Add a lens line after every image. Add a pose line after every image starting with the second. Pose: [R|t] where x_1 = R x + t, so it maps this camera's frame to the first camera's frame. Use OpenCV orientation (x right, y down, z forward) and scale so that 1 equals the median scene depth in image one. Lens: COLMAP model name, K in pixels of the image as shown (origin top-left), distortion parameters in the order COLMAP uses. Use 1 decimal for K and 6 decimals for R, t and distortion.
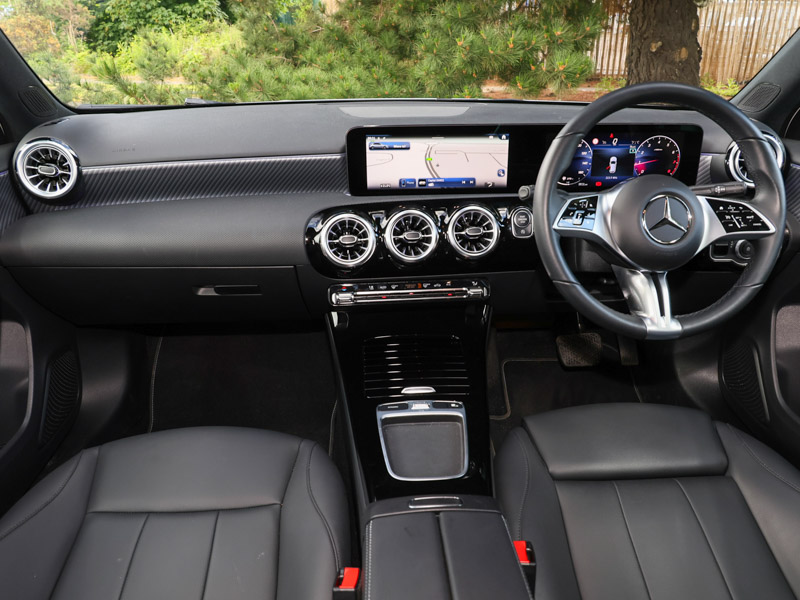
lens RADIAL K [[636.9, 0, 409.0], [0, 636.9, 298.1], [0, 0, 1]] dist [-0.001198, 0.021440]
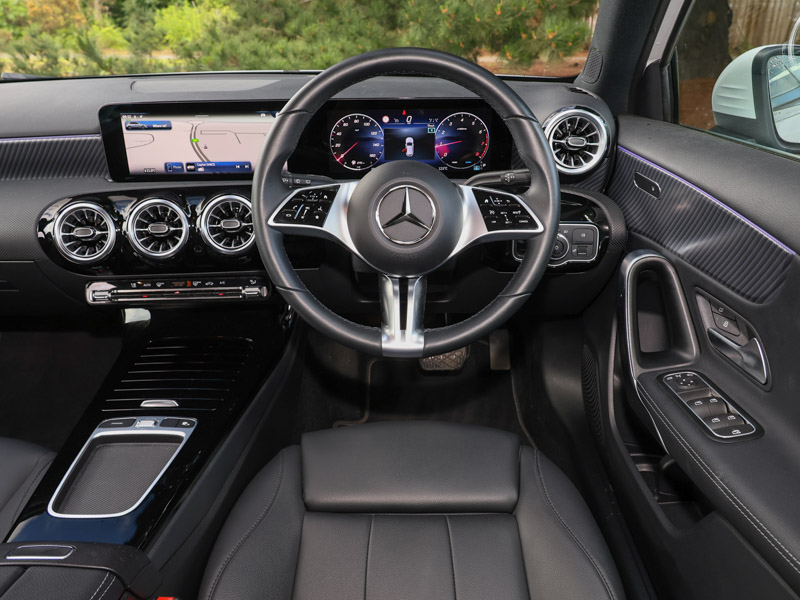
lens RADIAL K [[636.9, 0, 404.1], [0, 636.9, 297.9], [0, 0, 1]] dist [-0.001198, 0.021440]
pose [[0.996441, 0.019063, -0.082111, 0.393802], [-0.015857, 0.999093, 0.039522, -0.040010], [0.082790, -0.038079, 0.995839, 0.138713]]
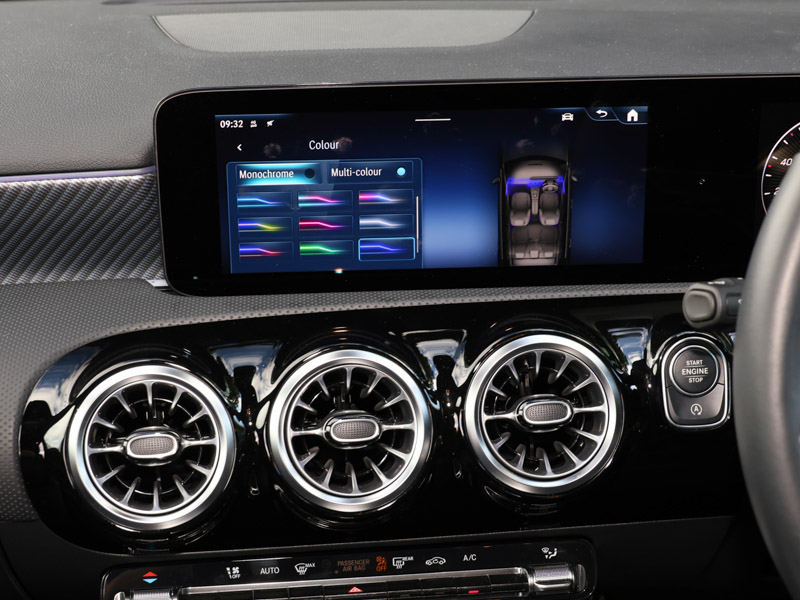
lens RADIAL K [[1431.4, 0, 403.5], [0, 1431.4, 298.4], [0, 0, 1]] dist [0.024938, 0.000000]
pose [[0.999937, -0.005086, -0.009960, 0.036343], [0.004590, 0.998779, -0.049195, -0.120861], [0.010198, 0.049146, 0.998740, 0.257468]]
